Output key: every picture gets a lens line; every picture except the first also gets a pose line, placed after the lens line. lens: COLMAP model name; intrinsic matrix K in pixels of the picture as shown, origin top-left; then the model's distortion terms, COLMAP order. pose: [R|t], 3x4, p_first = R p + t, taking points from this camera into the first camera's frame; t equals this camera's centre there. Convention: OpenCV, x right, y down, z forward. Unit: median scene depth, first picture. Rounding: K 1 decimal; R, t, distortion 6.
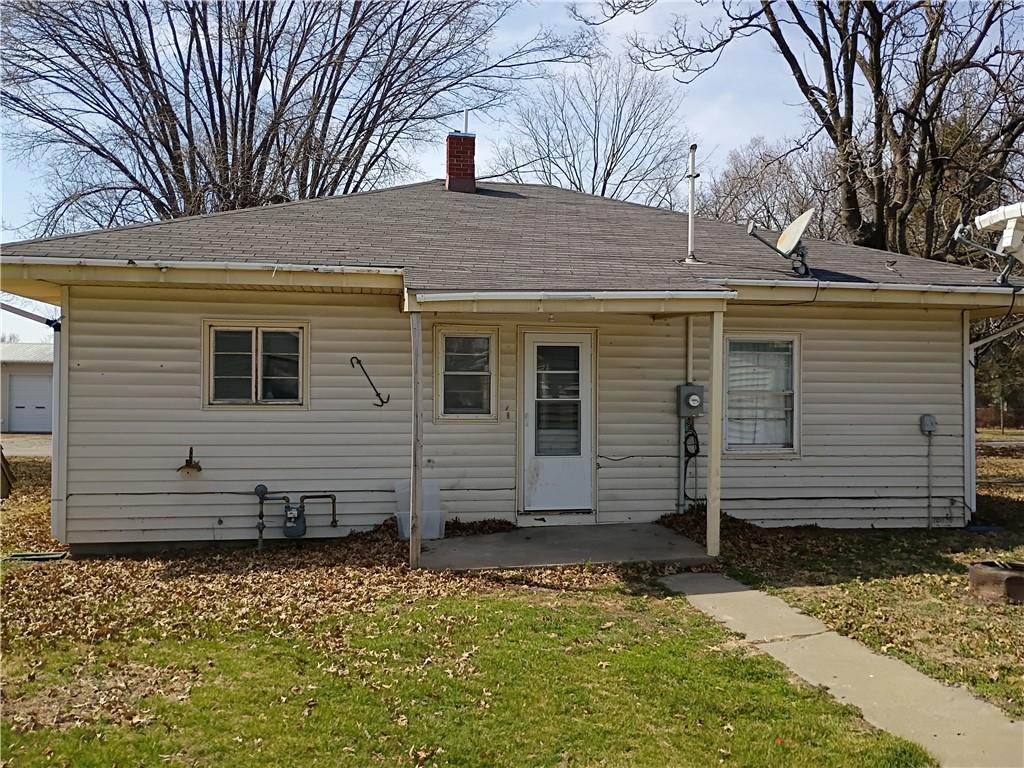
lens RADIAL K [[886.0, 0, 512.0], [0, 886.0, 384.0], [0, 0, 1]] dist [0.004611, 0.019967]
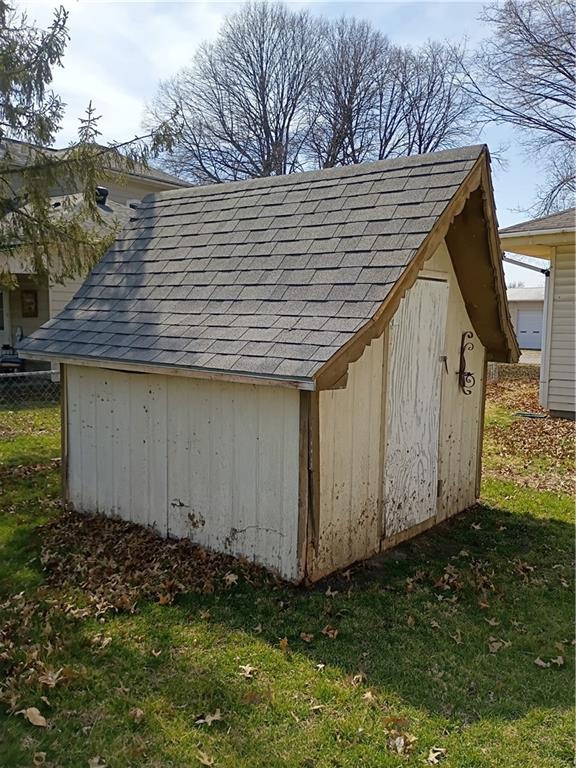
lens RADIAL K [[664.5, 0, 288.0], [0, 664.5, 384.0], [0, 0, 1]] dist [0.004611, 0.019967]
pose [[0.664070, 0.072523, -0.744145, 0.086105], [-0.001183, 0.995385, 0.095952, 0.020481], [0.747670, -0.062839, 0.661091, -0.157299]]
